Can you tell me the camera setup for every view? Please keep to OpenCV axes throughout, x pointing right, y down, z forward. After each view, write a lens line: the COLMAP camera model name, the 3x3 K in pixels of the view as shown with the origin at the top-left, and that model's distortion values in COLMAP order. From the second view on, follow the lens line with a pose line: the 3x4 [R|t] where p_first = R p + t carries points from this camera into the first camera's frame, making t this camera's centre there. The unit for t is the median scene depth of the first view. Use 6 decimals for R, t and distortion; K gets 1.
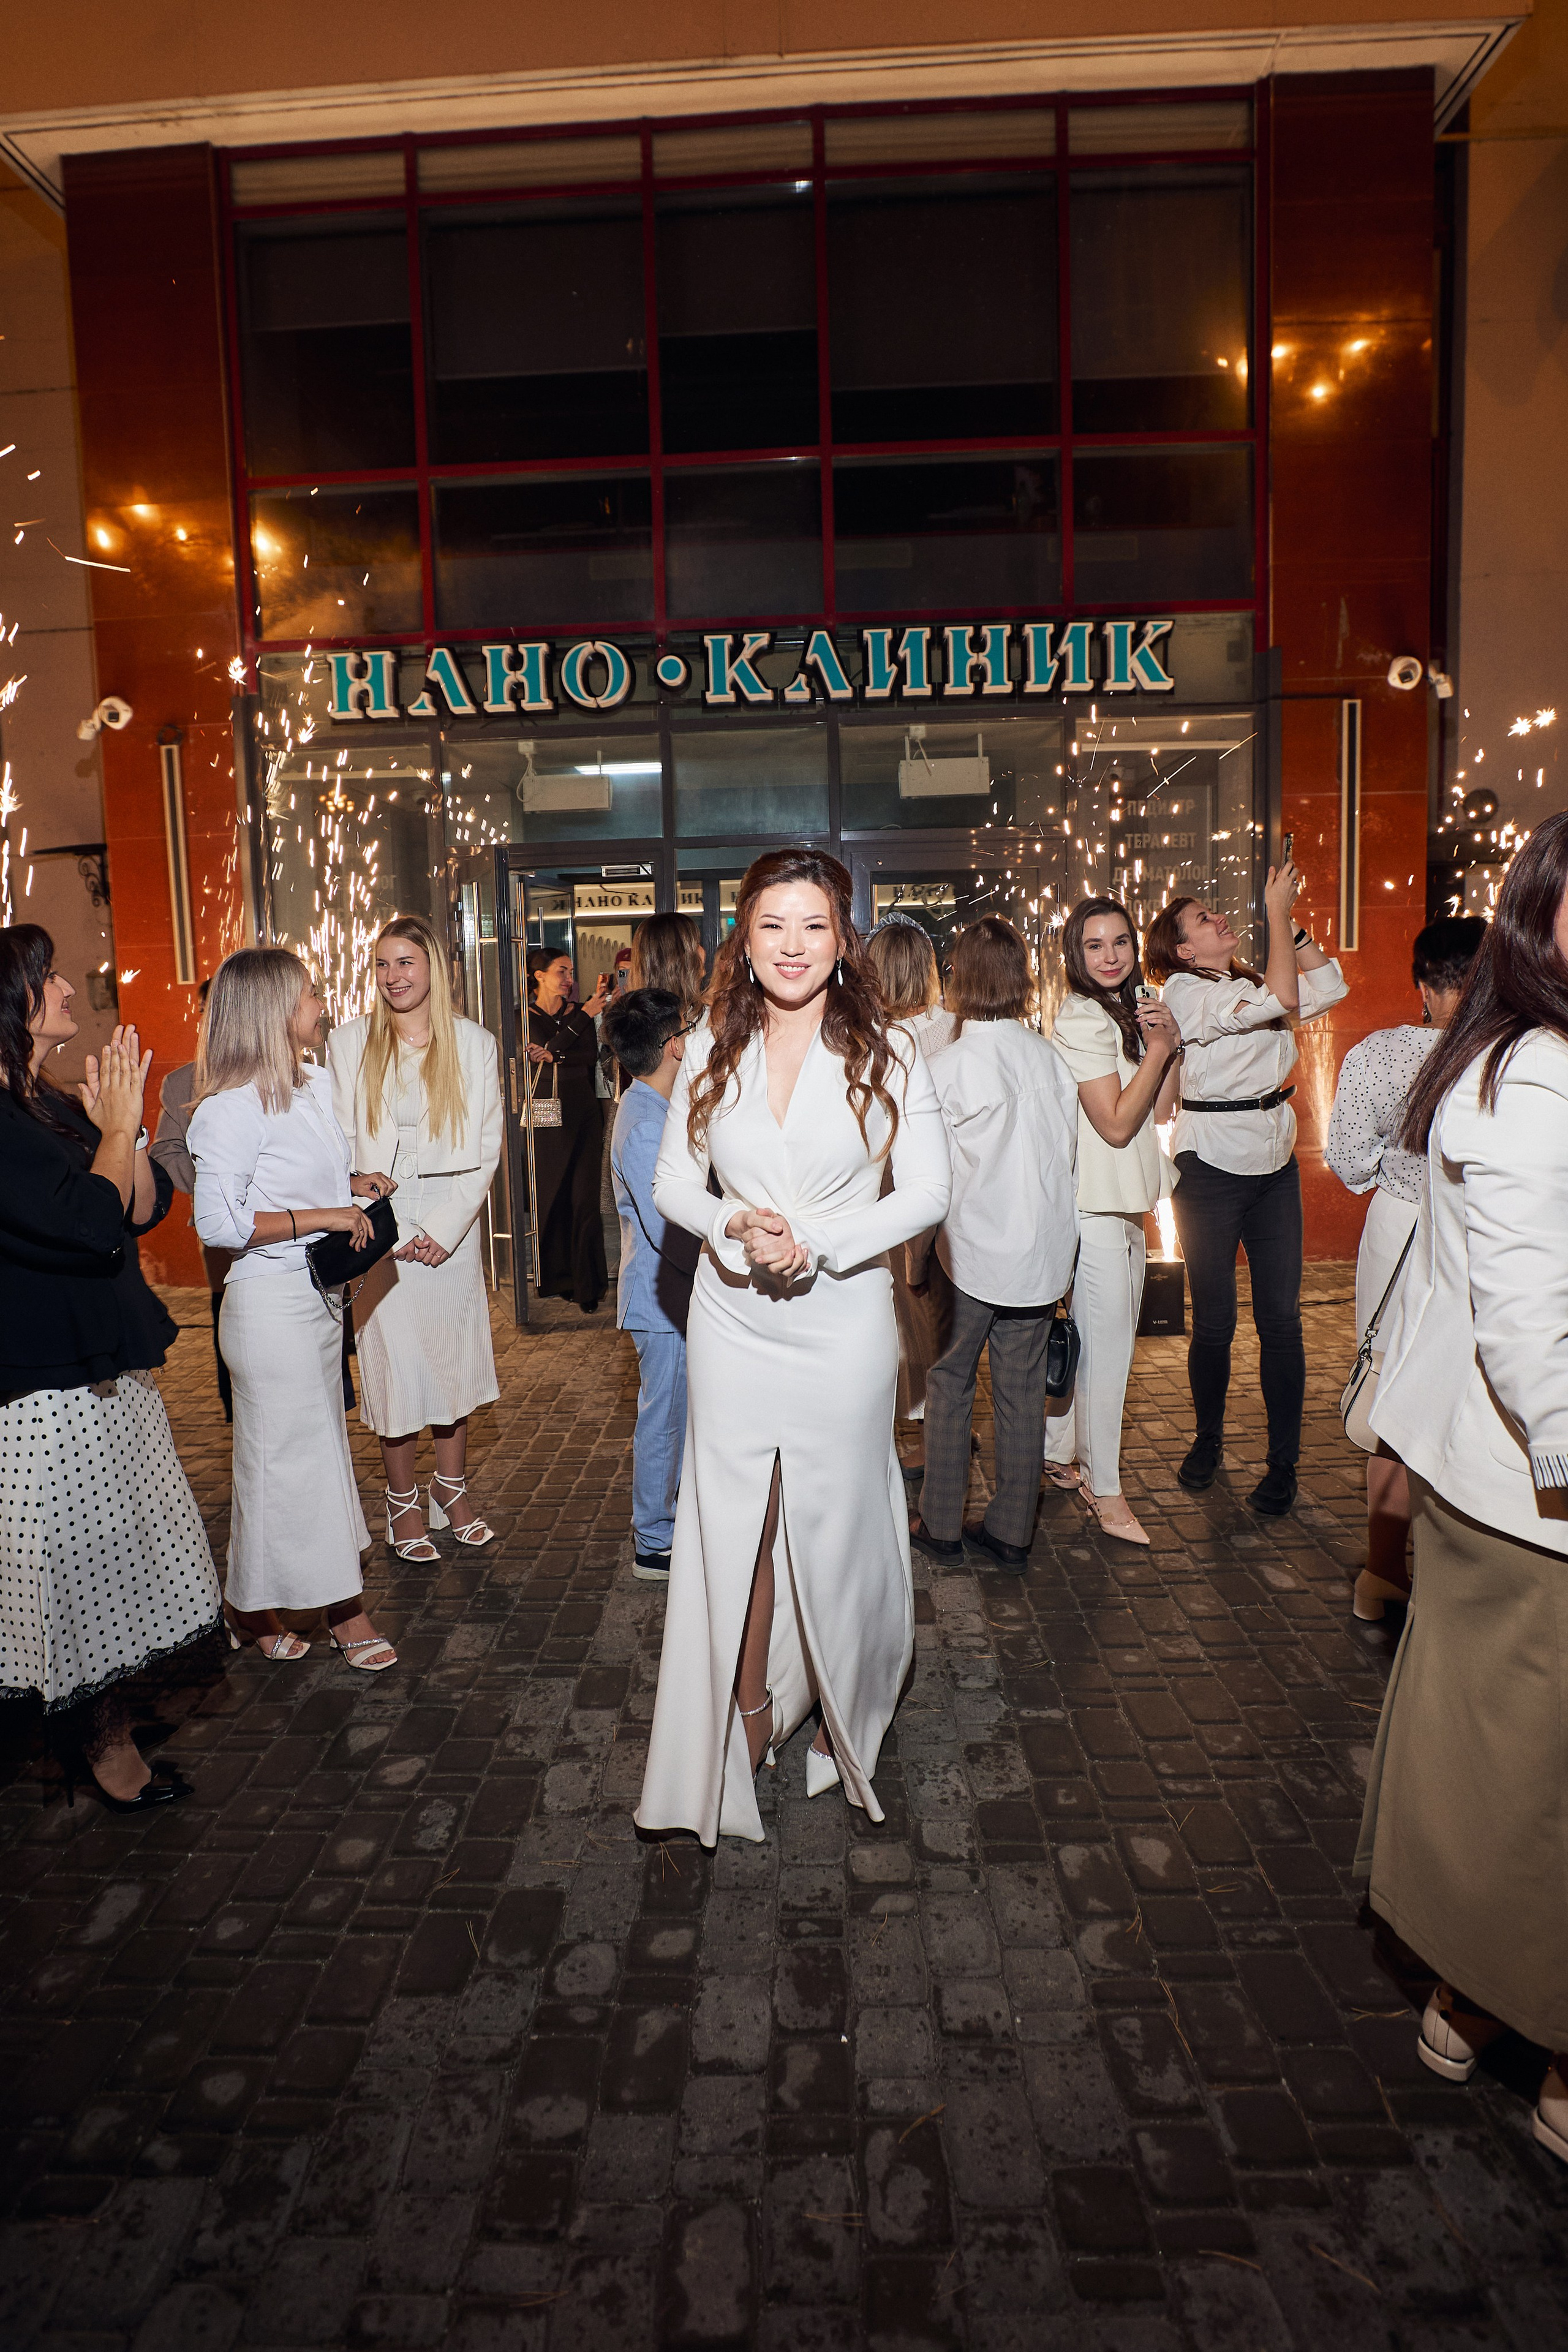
lens RADIAL K [[1214.7, 0, 759.4], [0, 1214.7, 1109.2], [0, 0, 1]] dist [-0.038151, 0.012848]
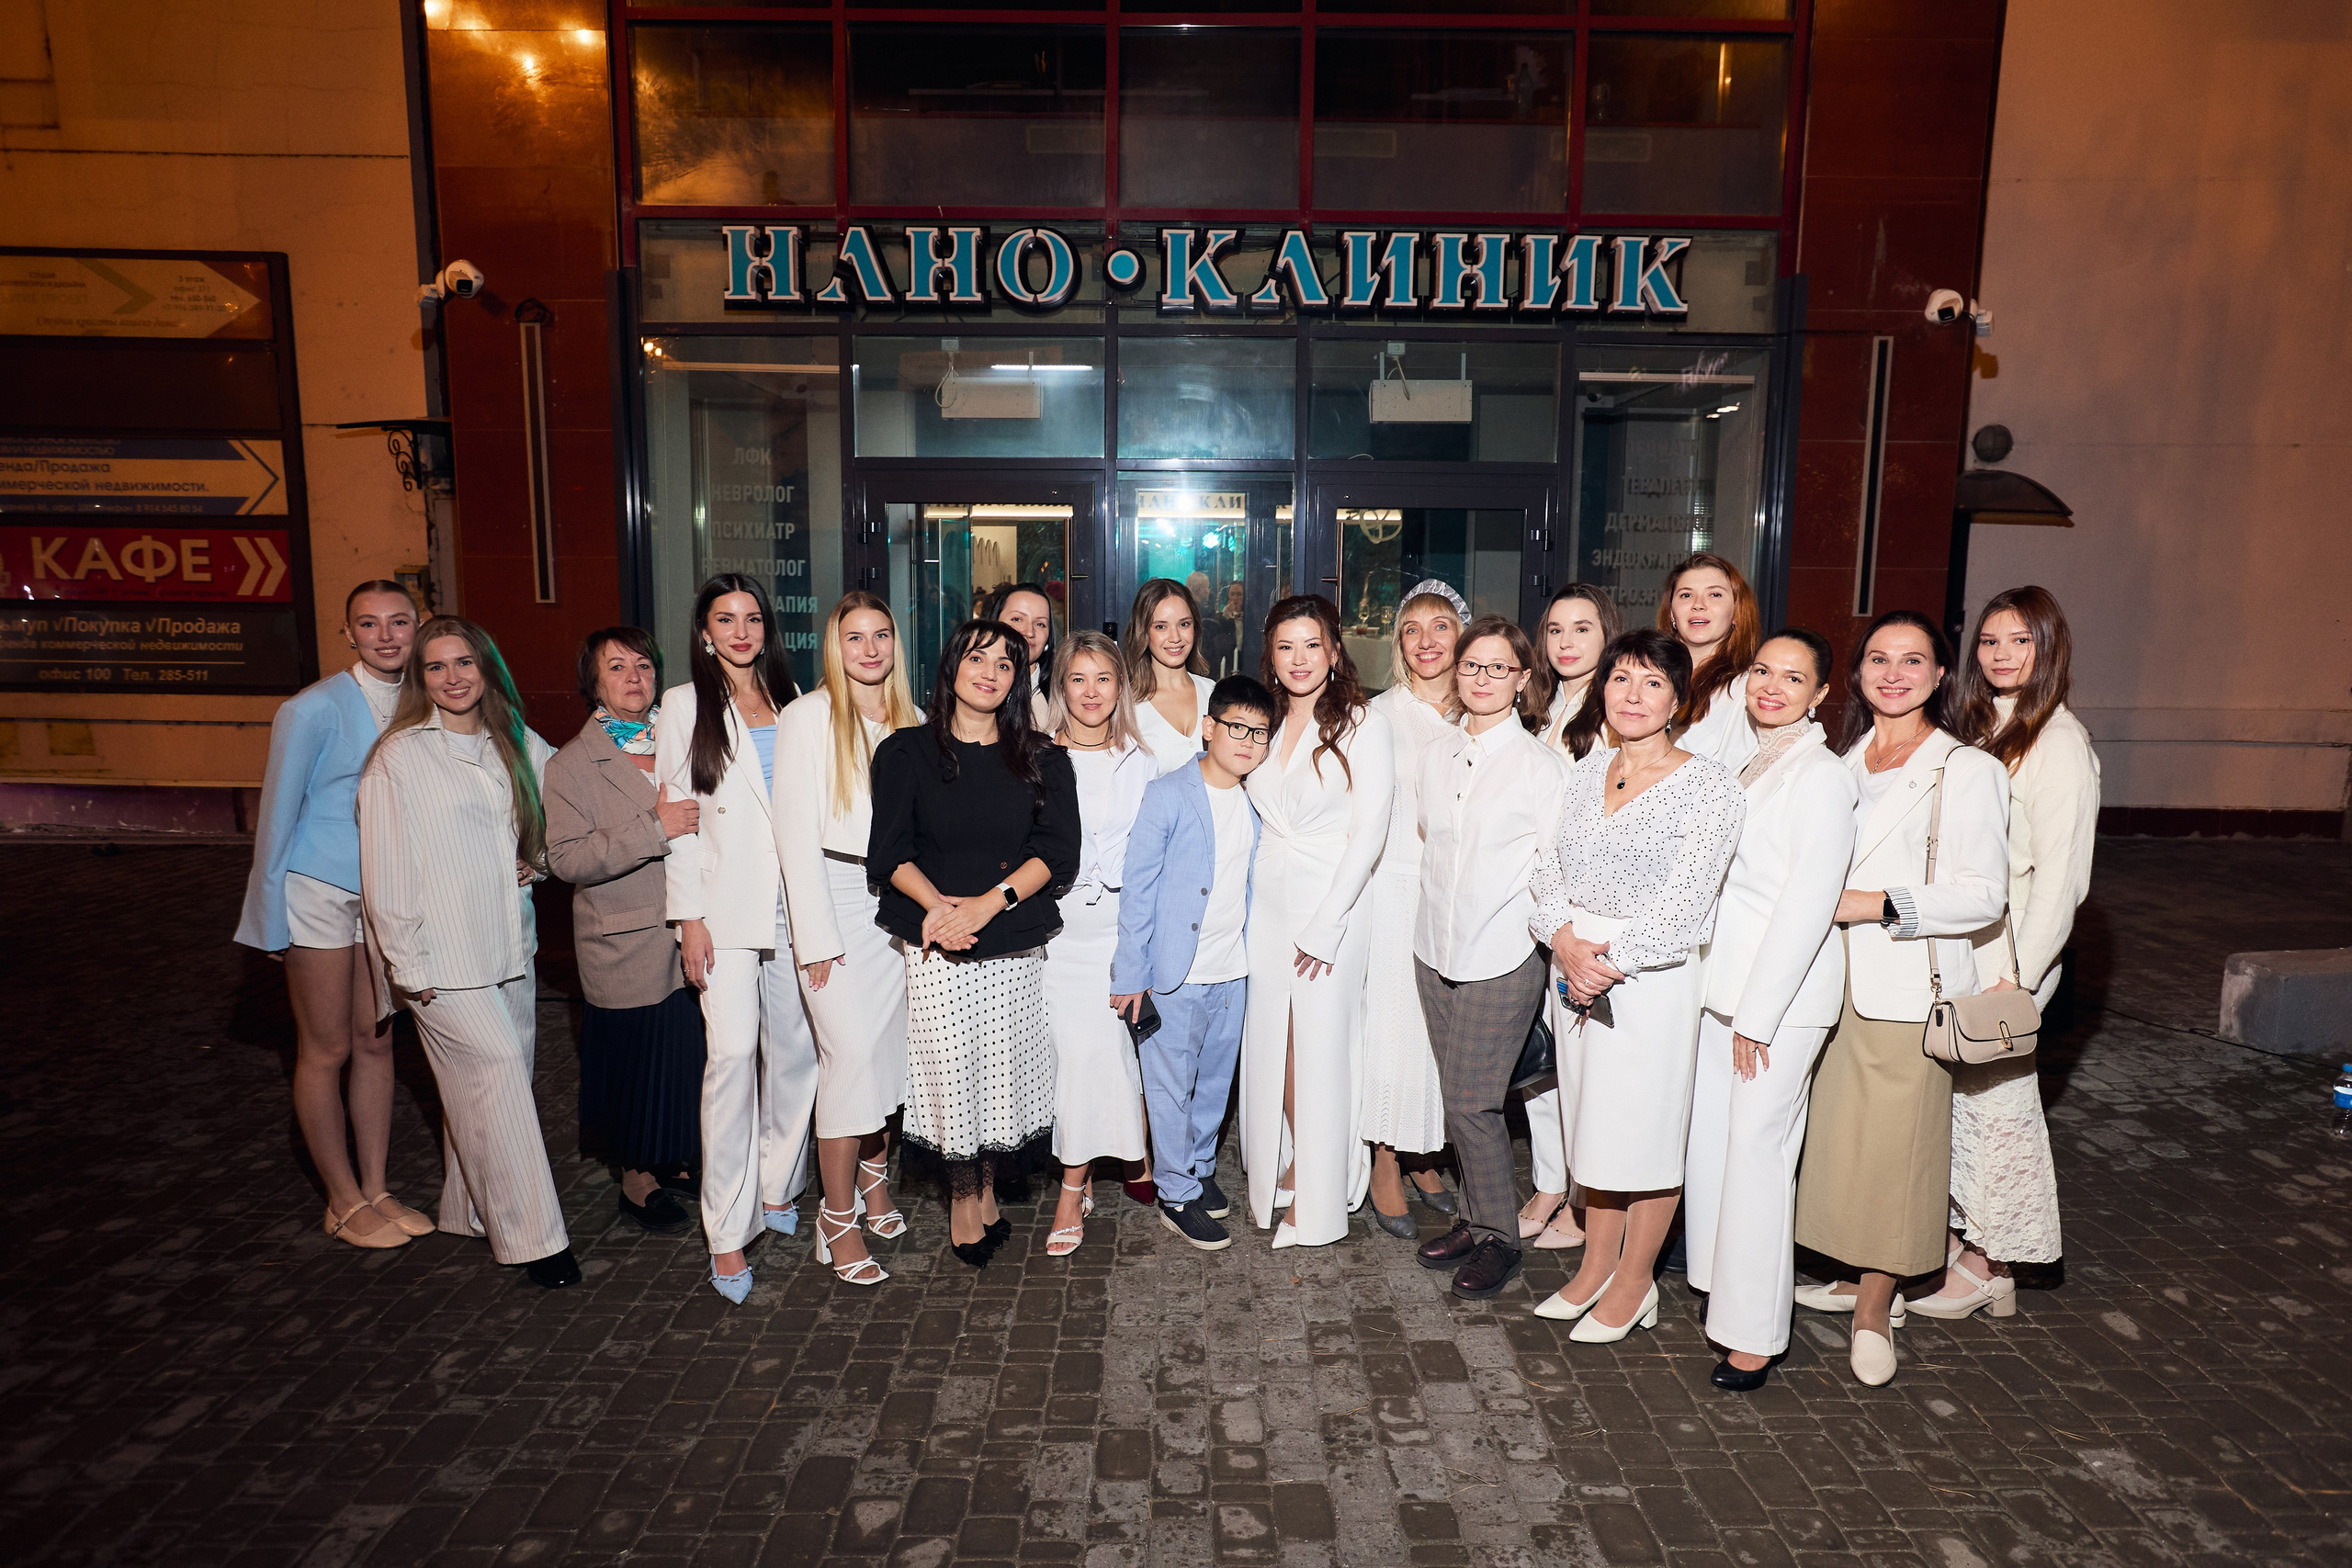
lens RADIAL K [[1377.6, 0, 1183.1], [0, 1377.6, 781.0], [0, 0, 1]] dist [-0.022425, 0.029218]
pose [[0.998291, 0.030999, 0.049543, -0.068346], [-0.033119, 0.998545, 0.042548, -0.035421], [-0.048152, -0.044116, 0.997865, -0.011363]]
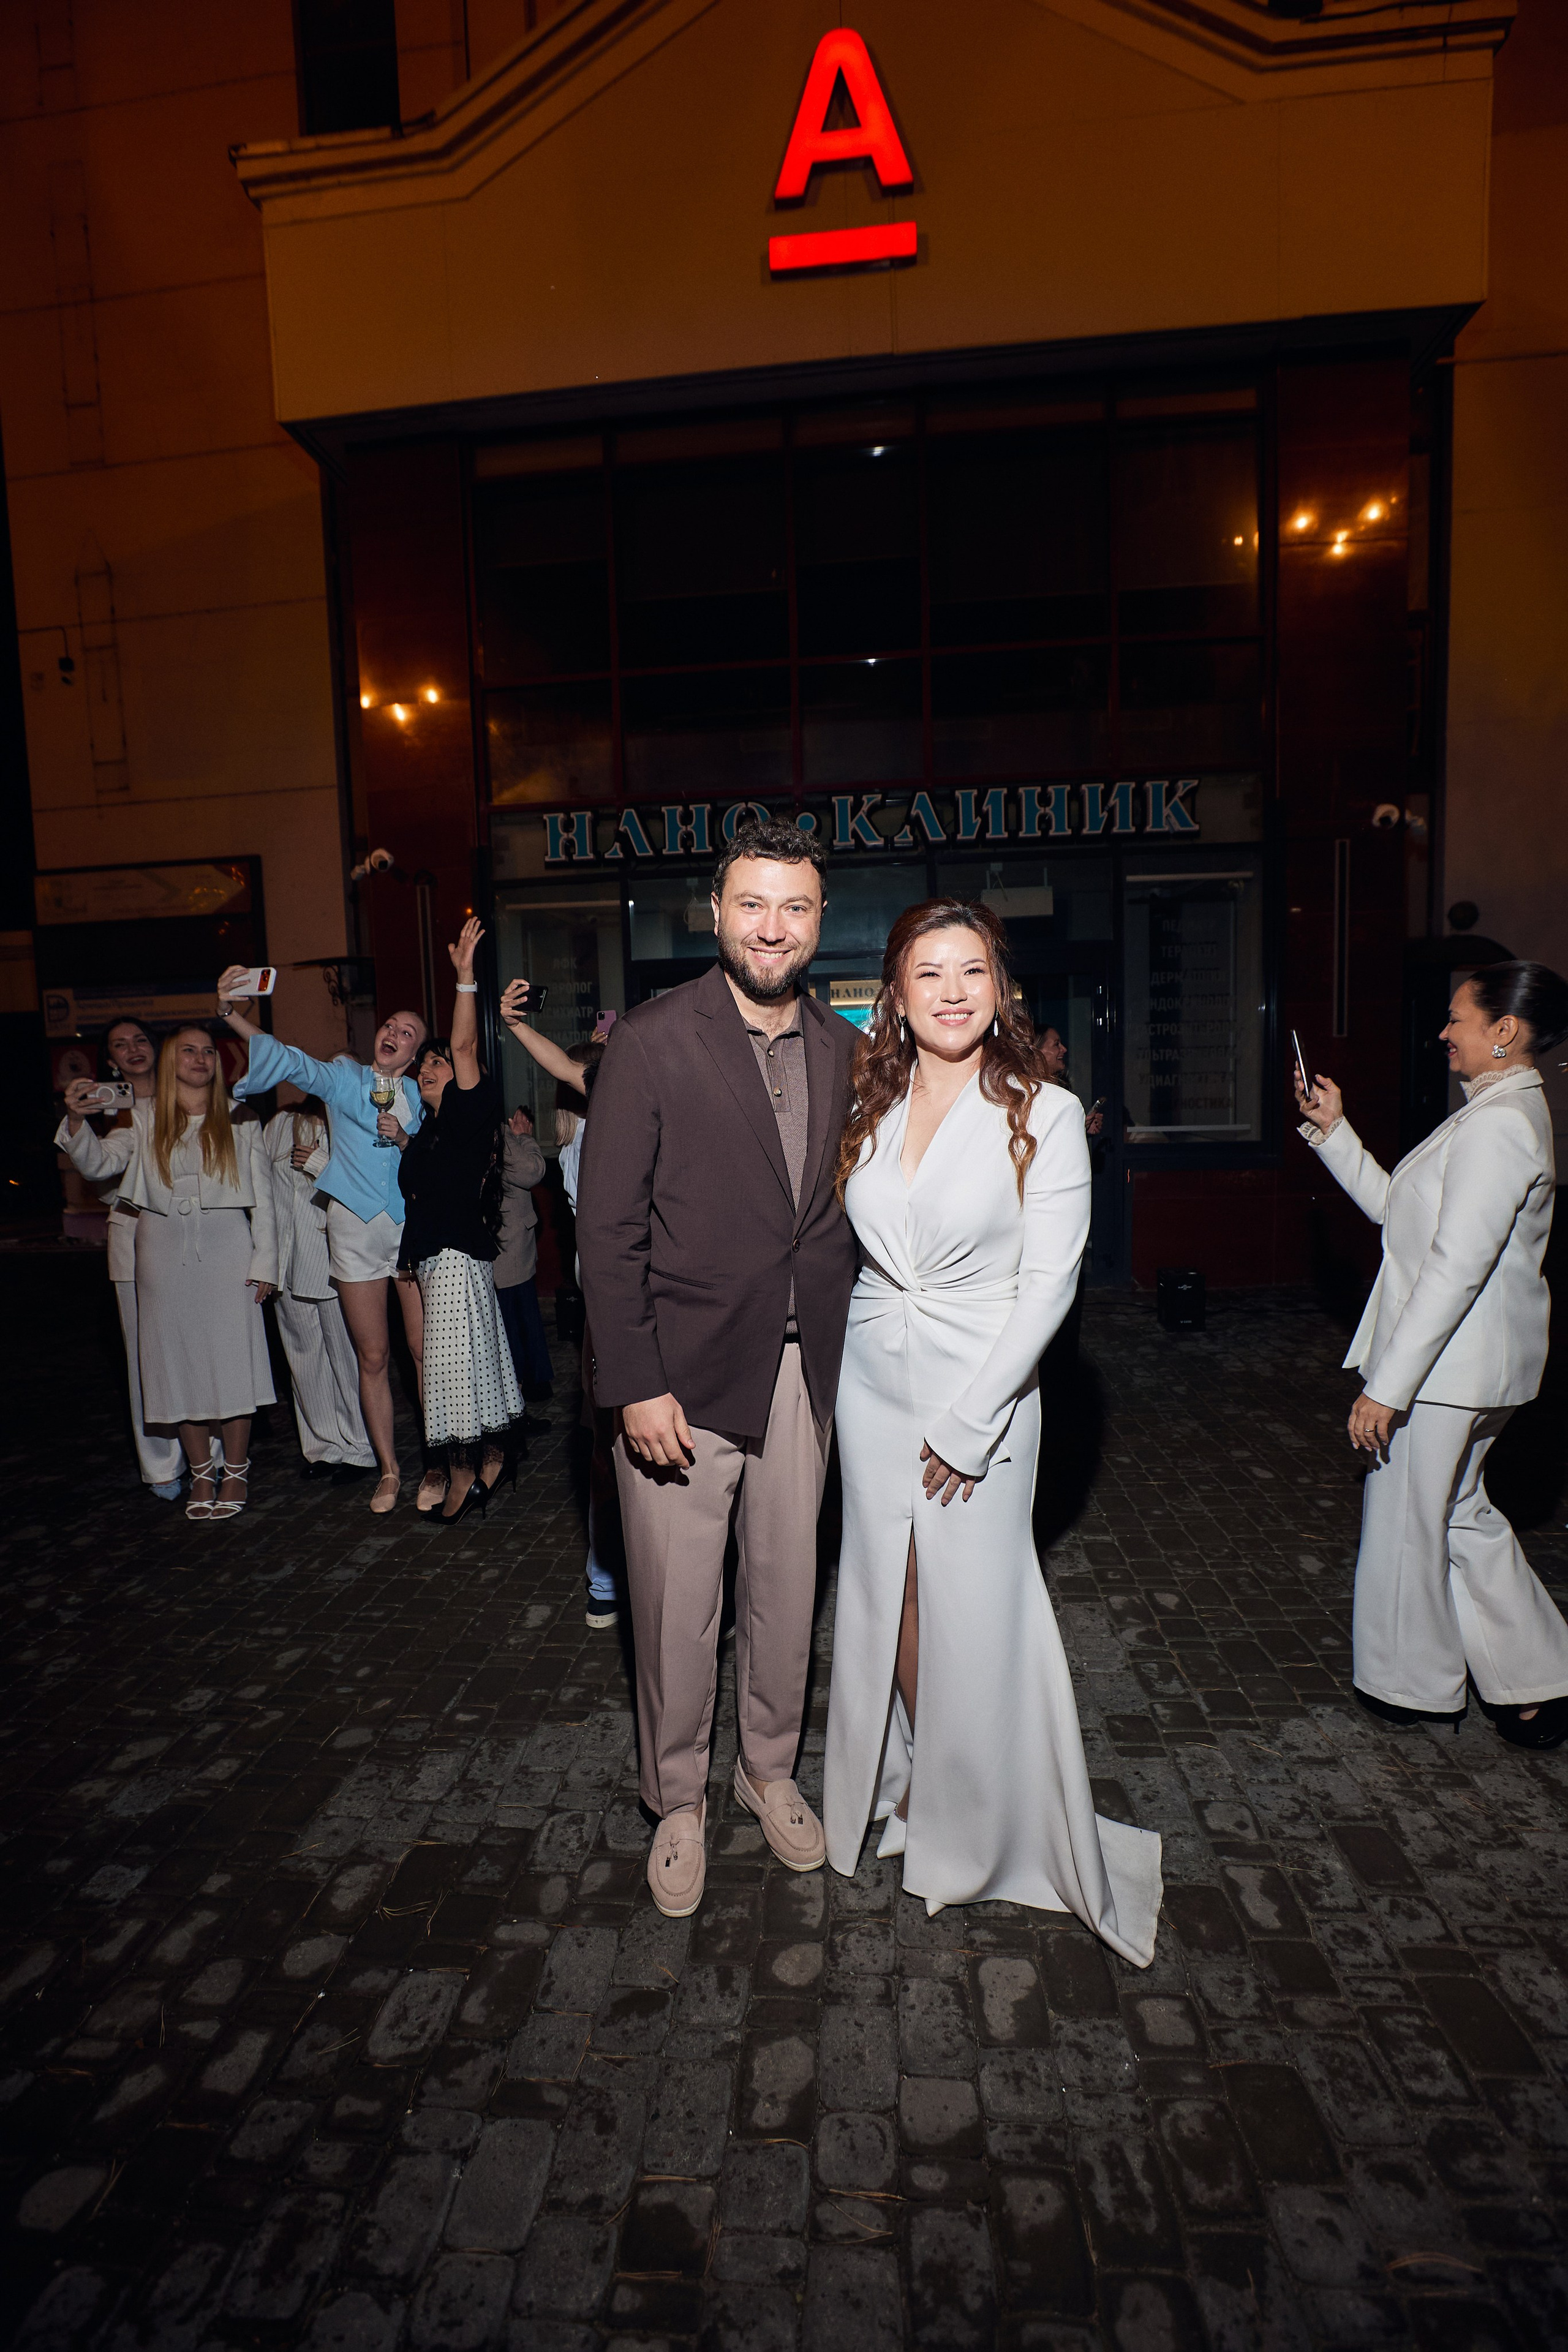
lens RADIAL K [[1083.9, 0, 772.6], [0, 1083.9, 1184.0], [0, 0, 1]] dist [-0.038634, 0.012515]
pose [[0.998333, 0.001201, -0.057707, -0.041773], [-0.000924, 0.999988, 0.004816, 0.019169], [0.057712, -0.004755, 0.998322, -0.164291]]
